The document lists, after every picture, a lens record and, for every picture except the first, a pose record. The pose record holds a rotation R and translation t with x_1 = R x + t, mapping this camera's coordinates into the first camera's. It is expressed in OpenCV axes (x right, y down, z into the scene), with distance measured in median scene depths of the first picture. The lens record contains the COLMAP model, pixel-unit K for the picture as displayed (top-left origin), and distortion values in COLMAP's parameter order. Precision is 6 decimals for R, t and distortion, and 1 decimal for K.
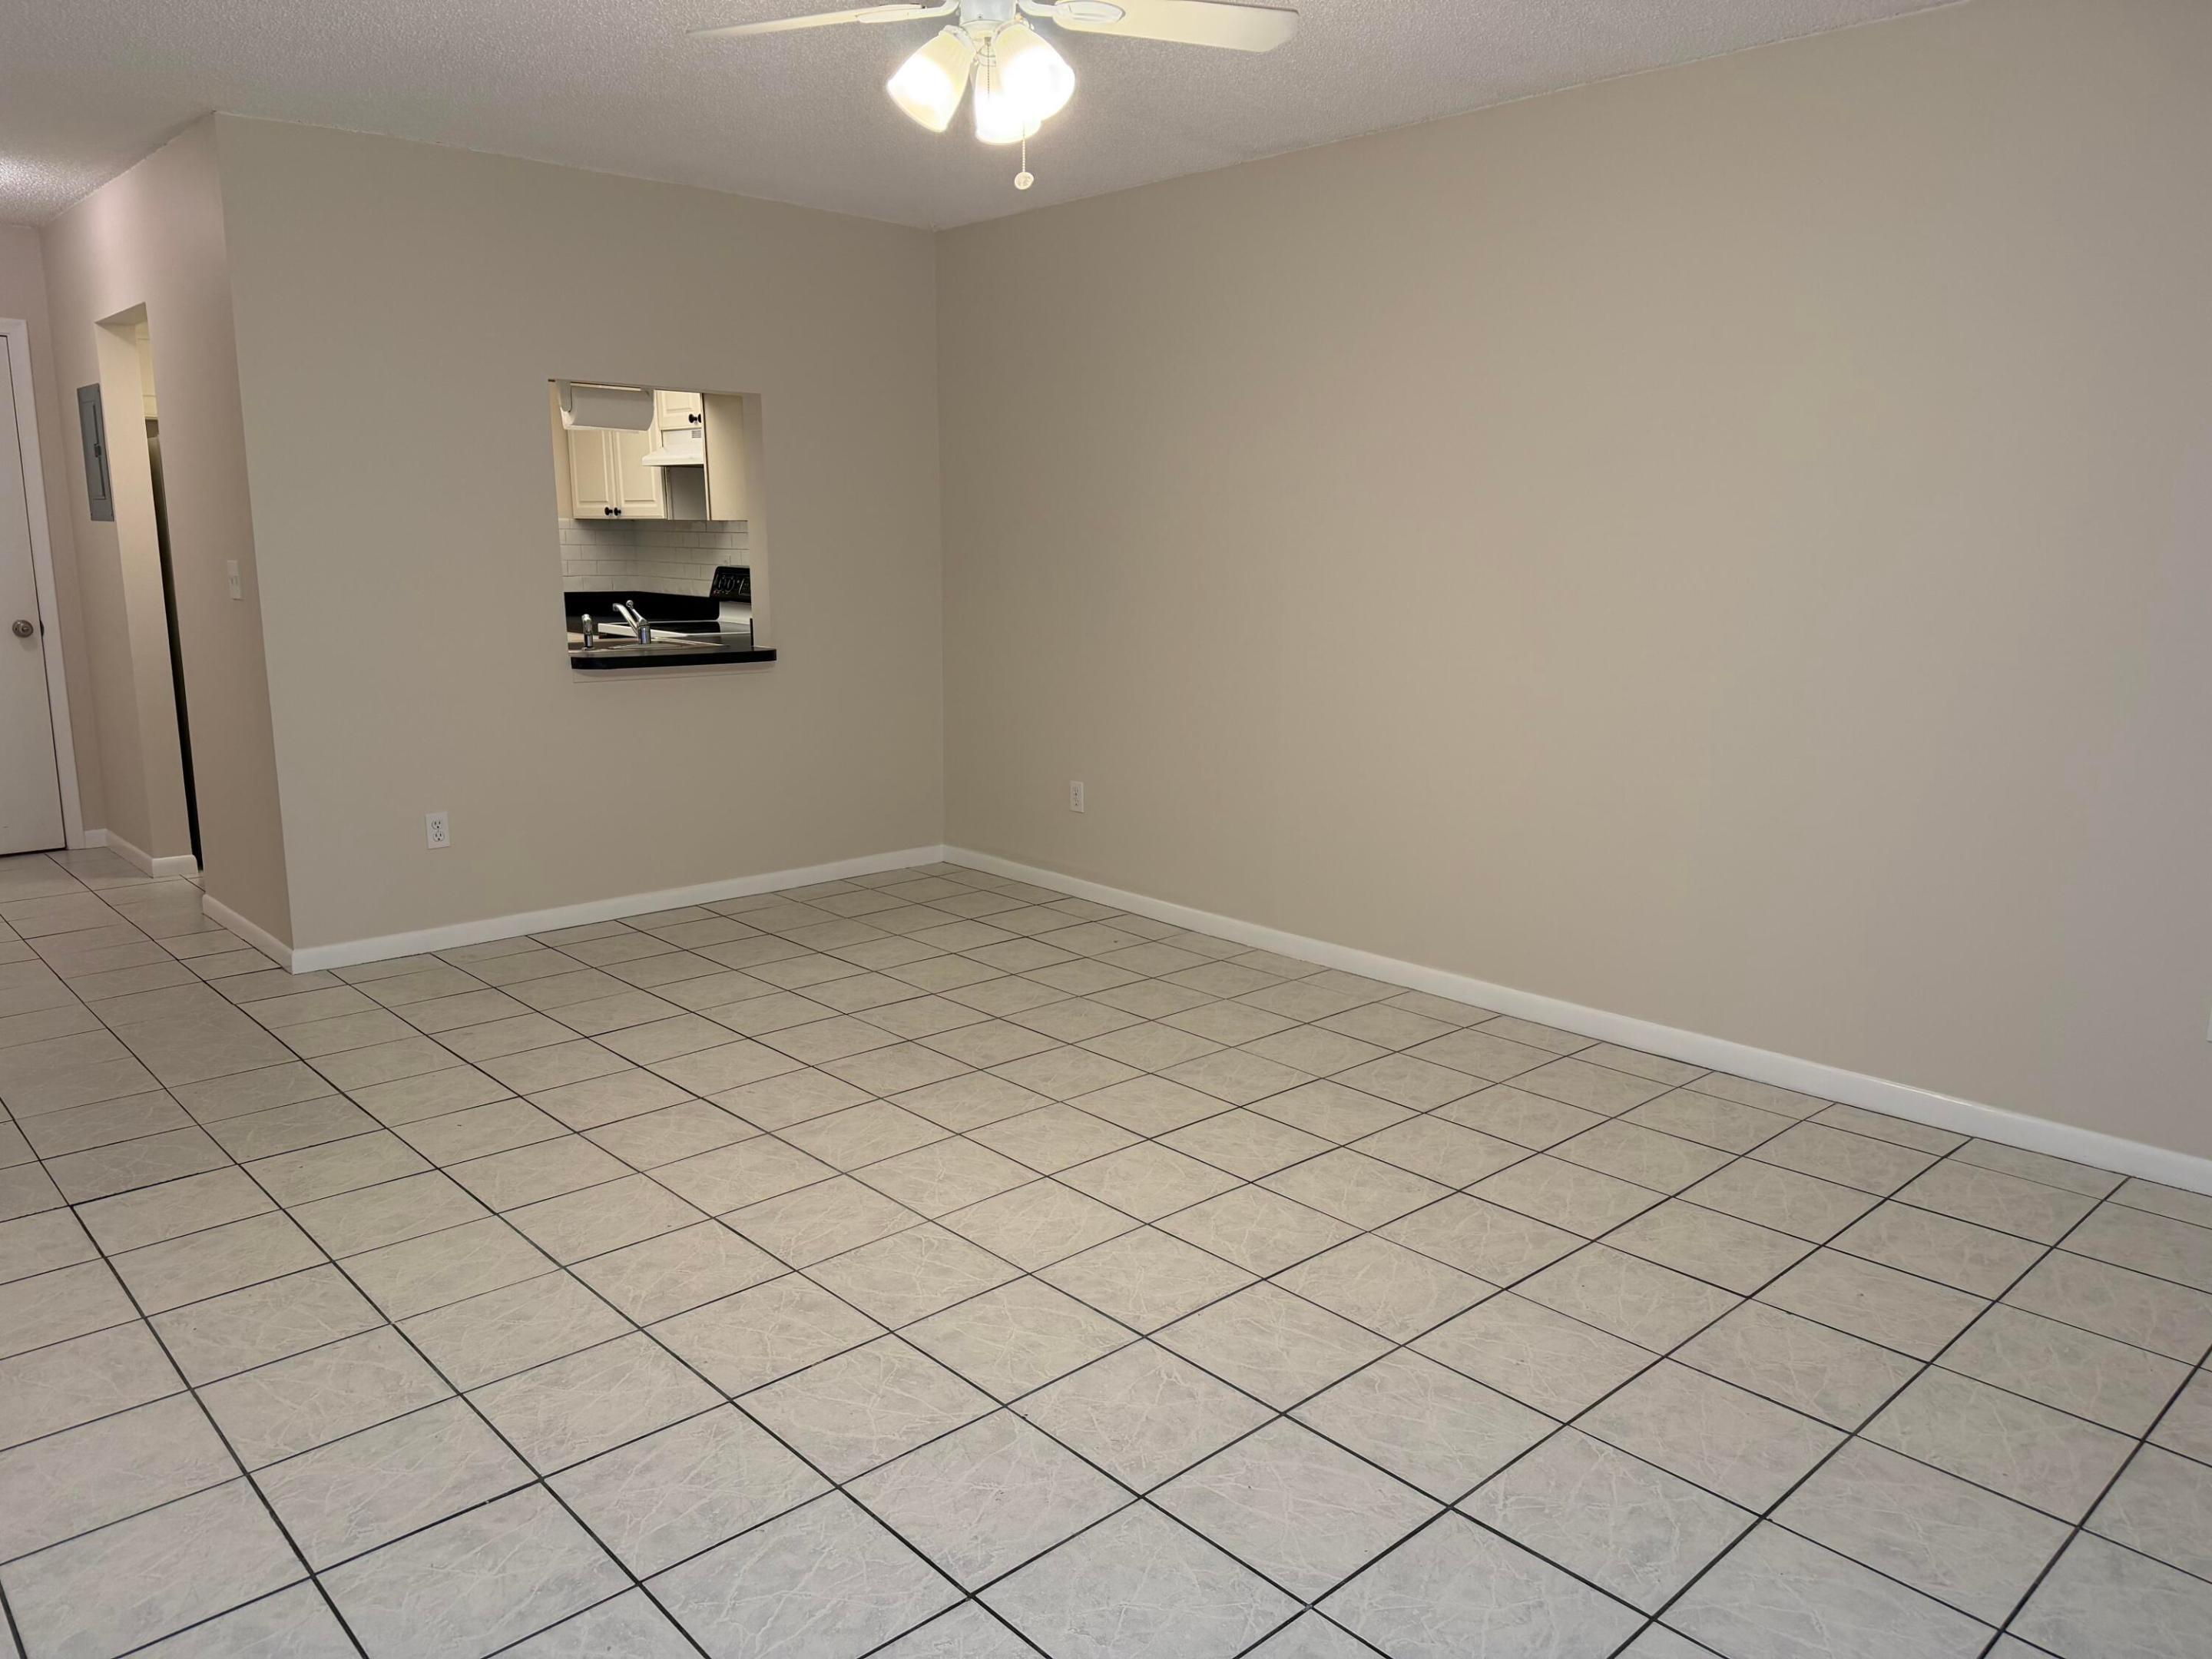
lens RADIAL K [[1565.1, 0, 1094.4], [0, 1565.1, 809.4], [0, 0, 1]] dist [0.083424, -0.076726]
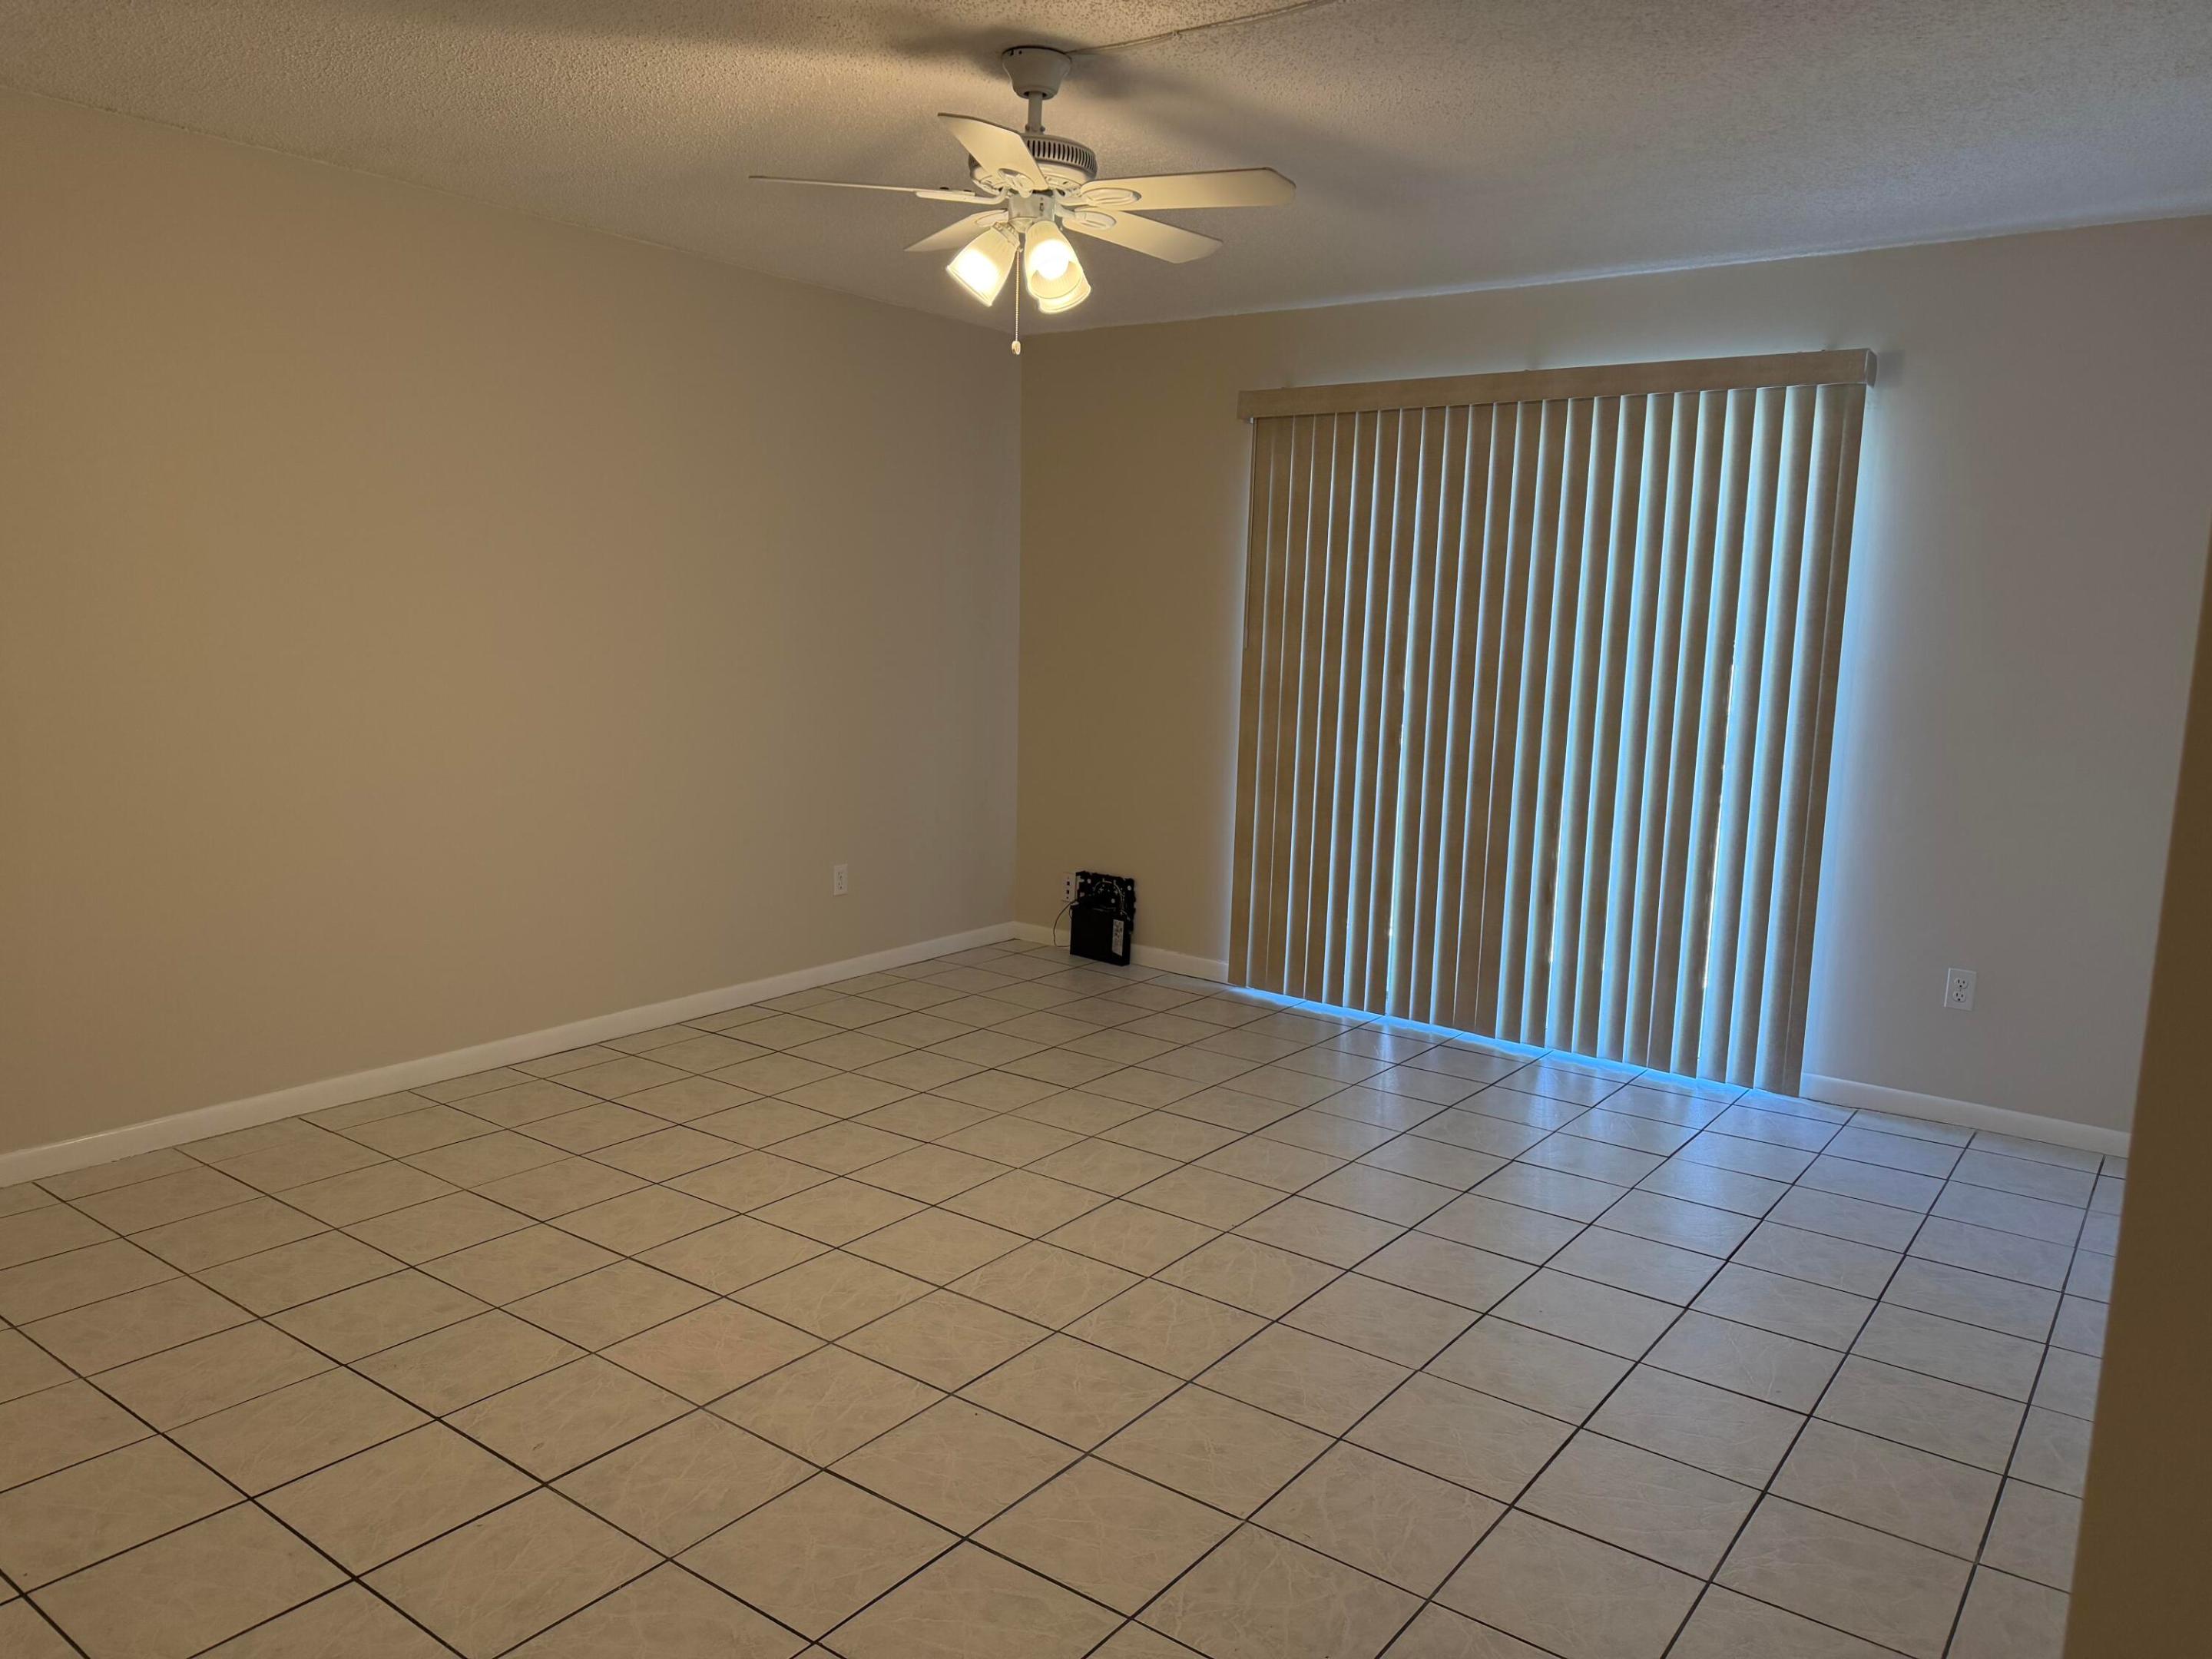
lens RADIAL K [[1565.1, 0, 1114.4], [0, 1565.1, 837.3], [0, 0, 1]] dist [0.083424, -0.076726]
pose [[-0.200523, -0.151391, 0.967921, -1.010714], [0.148542, 0.971867, 0.182781, -0.183790], [-0.968363, 0.180429, -0.172393, 0.948053]]
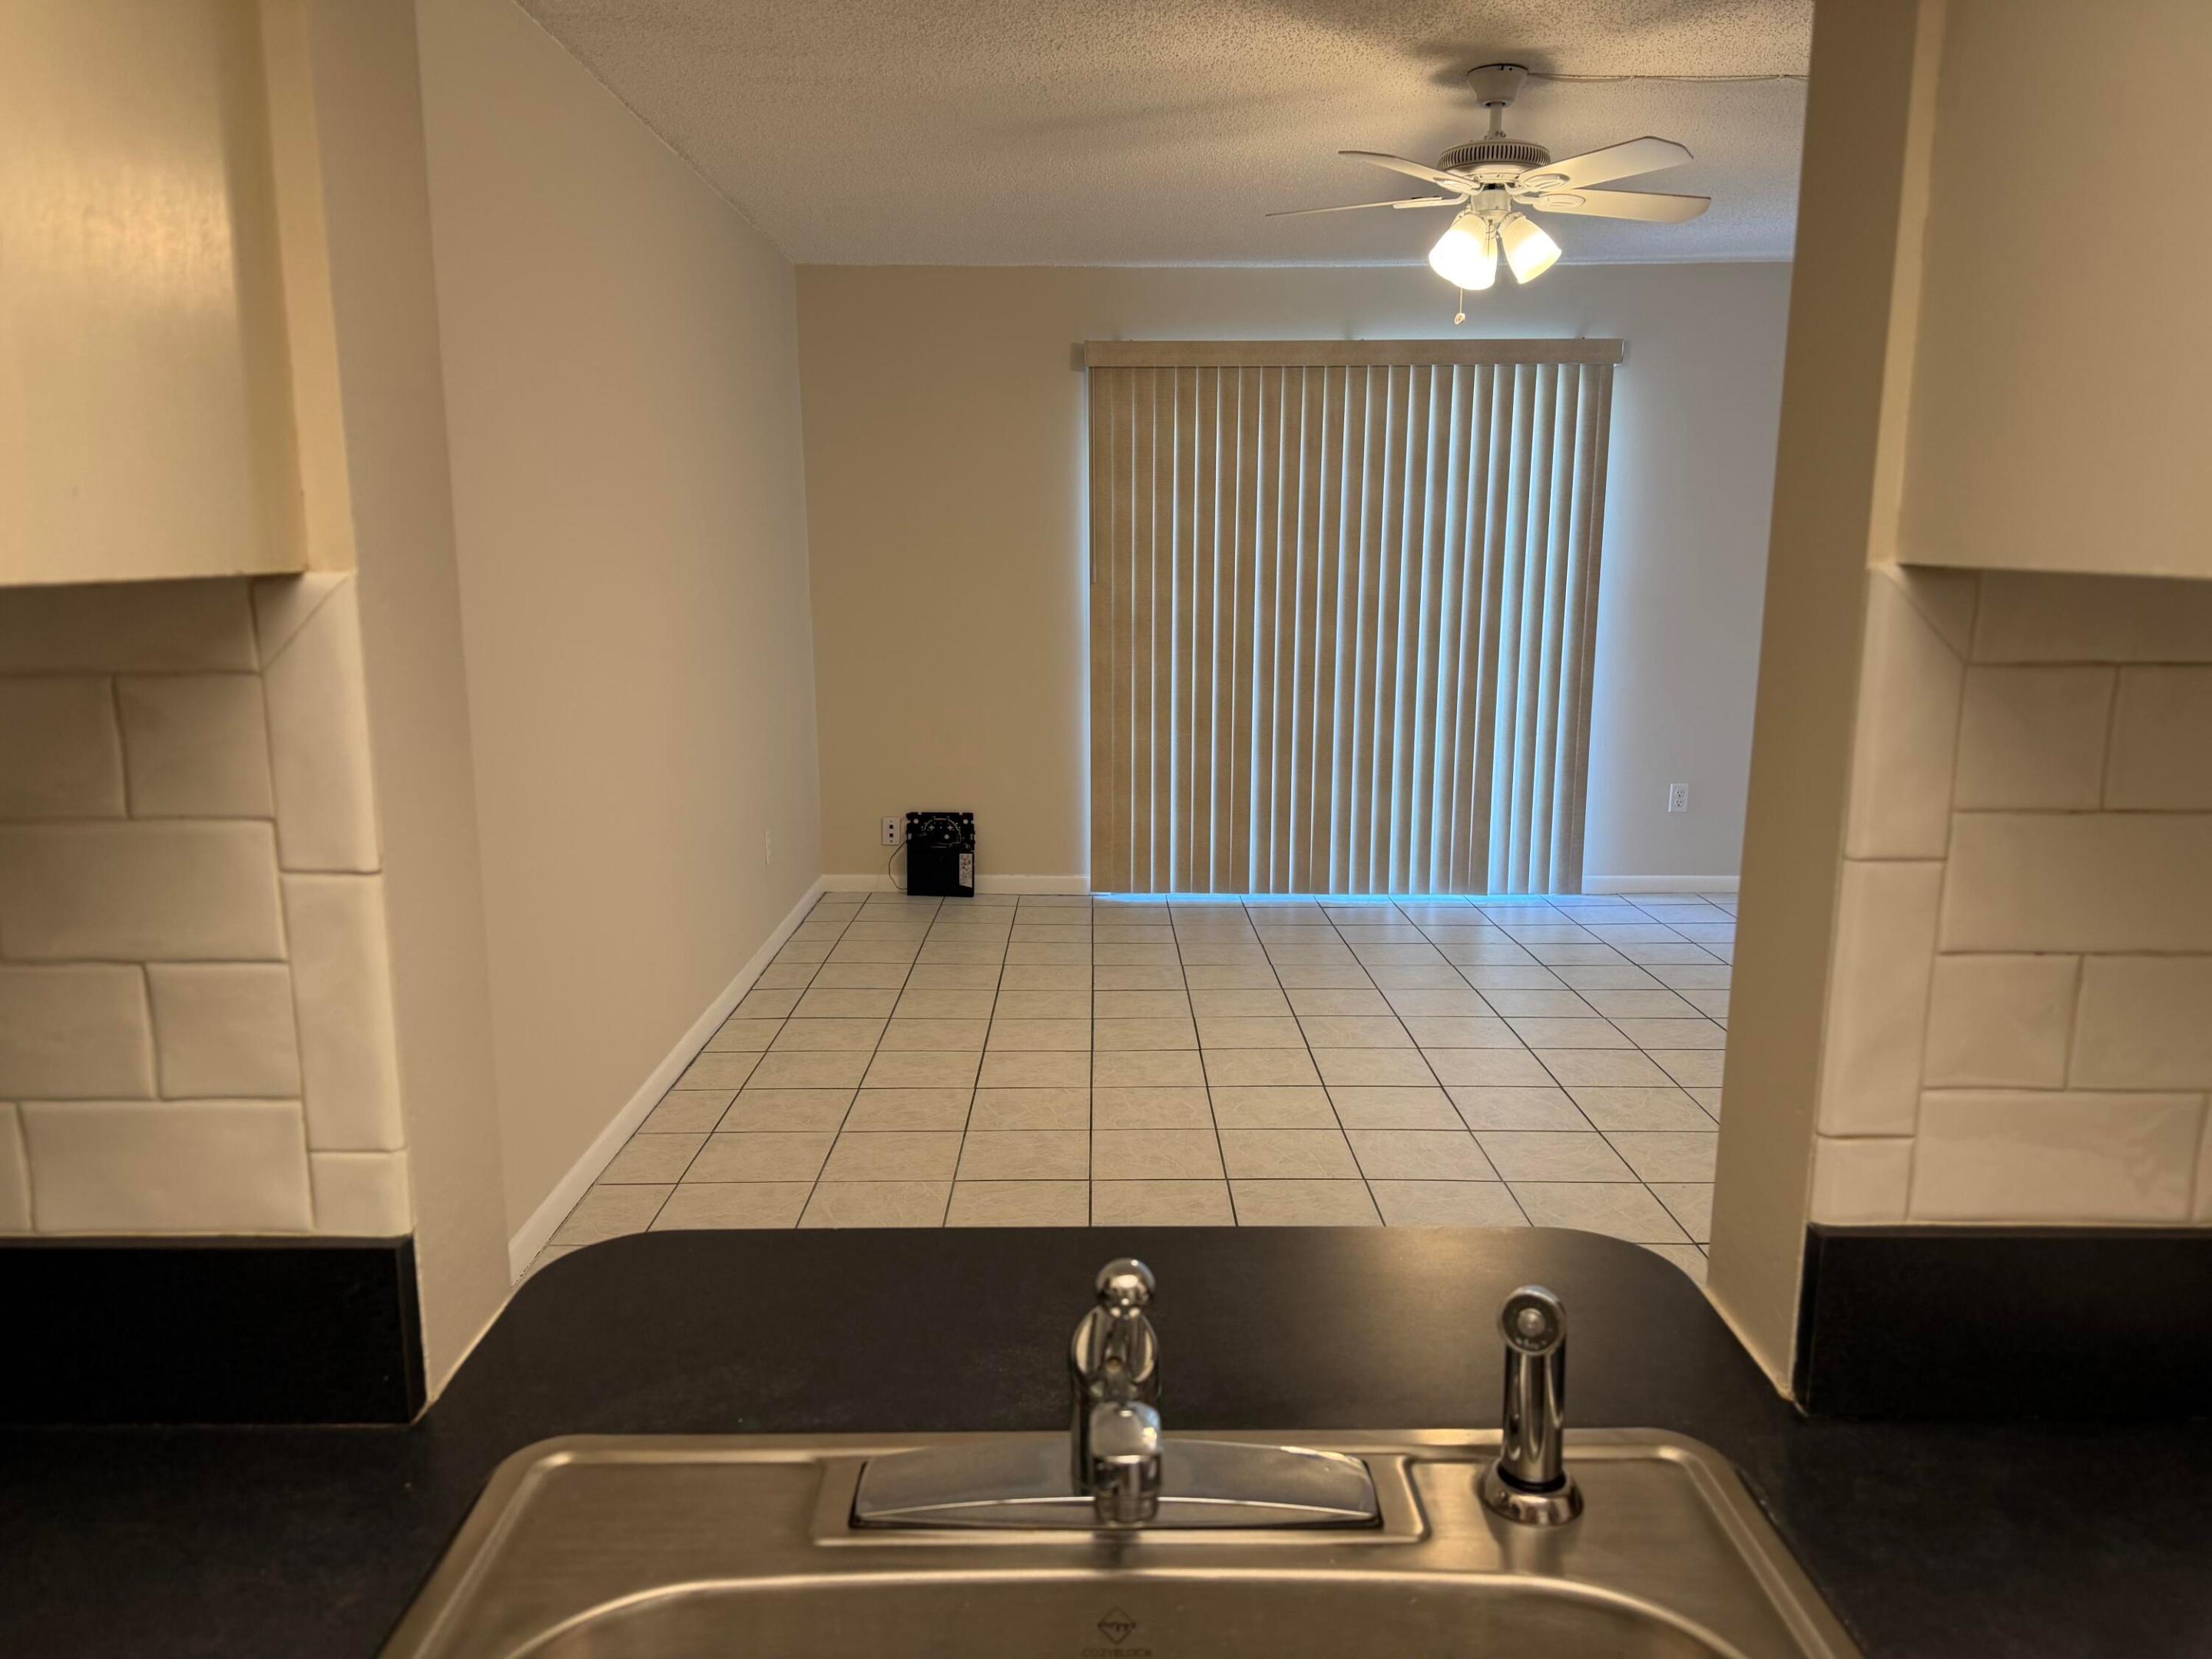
lens RADIAL K [[1565.1, 0, 1099.9], [0, 1565.1, 829.6], [0, 0, 1]] dist [0.083424, -0.076726]
pose [[-0.741985, -0.116421, 0.660231, -0.621082], [0.123282, 0.944319, 0.305064, -0.336188], [-0.658984, 0.307747, -0.686317, 1.817899]]
